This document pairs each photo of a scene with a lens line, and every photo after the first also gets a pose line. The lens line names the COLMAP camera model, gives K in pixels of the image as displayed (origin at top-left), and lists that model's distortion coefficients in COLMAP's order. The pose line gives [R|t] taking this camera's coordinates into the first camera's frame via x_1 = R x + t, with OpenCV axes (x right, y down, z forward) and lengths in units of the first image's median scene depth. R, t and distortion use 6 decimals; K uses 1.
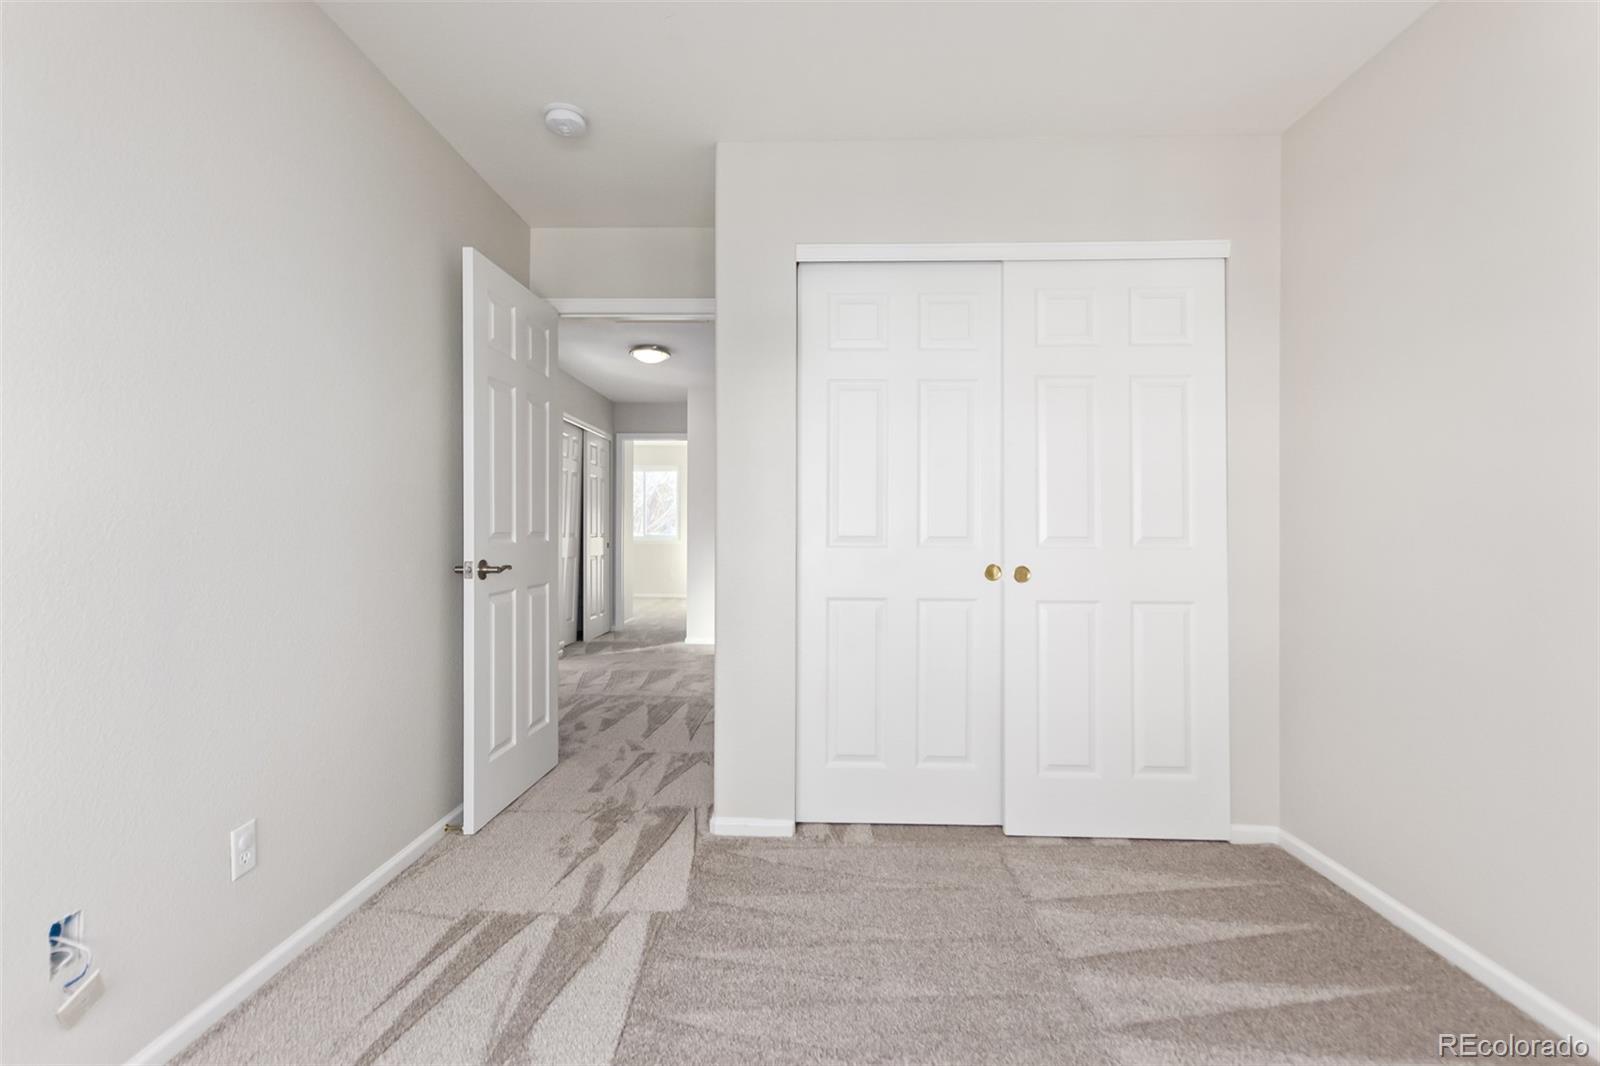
lens RADIAL K [[756.4, 0, 800.0], [0, 756.4, 530.9], [0, 0, 1]] dist [-0.000122, -0.000427]
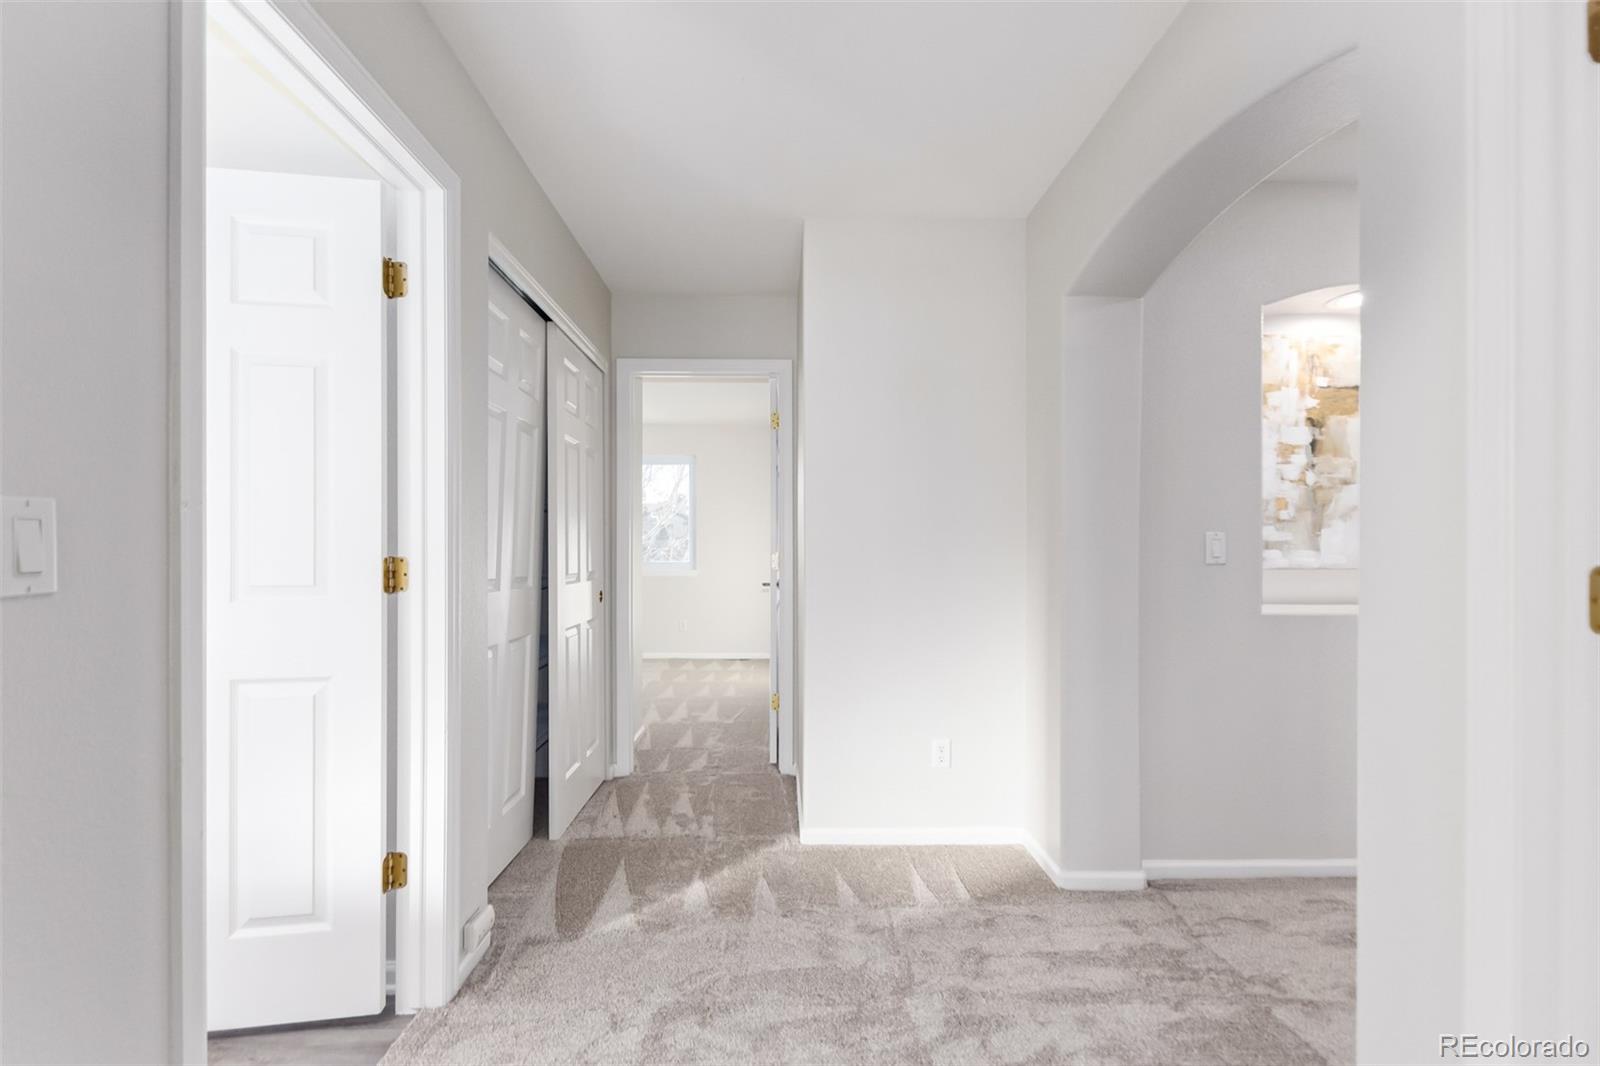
lens RADIAL K [[756.4, 0, 799.0], [0, 756.4, 538.4], [0, 0, 1]] dist [-0.000122, -0.000427]
pose [[0.999051, -0.008860, 0.042634, -0.159606], [0.009509, 0.999842, -0.015047, -0.008946], [-0.042494, 0.015438, 0.998977, 0.556293]]
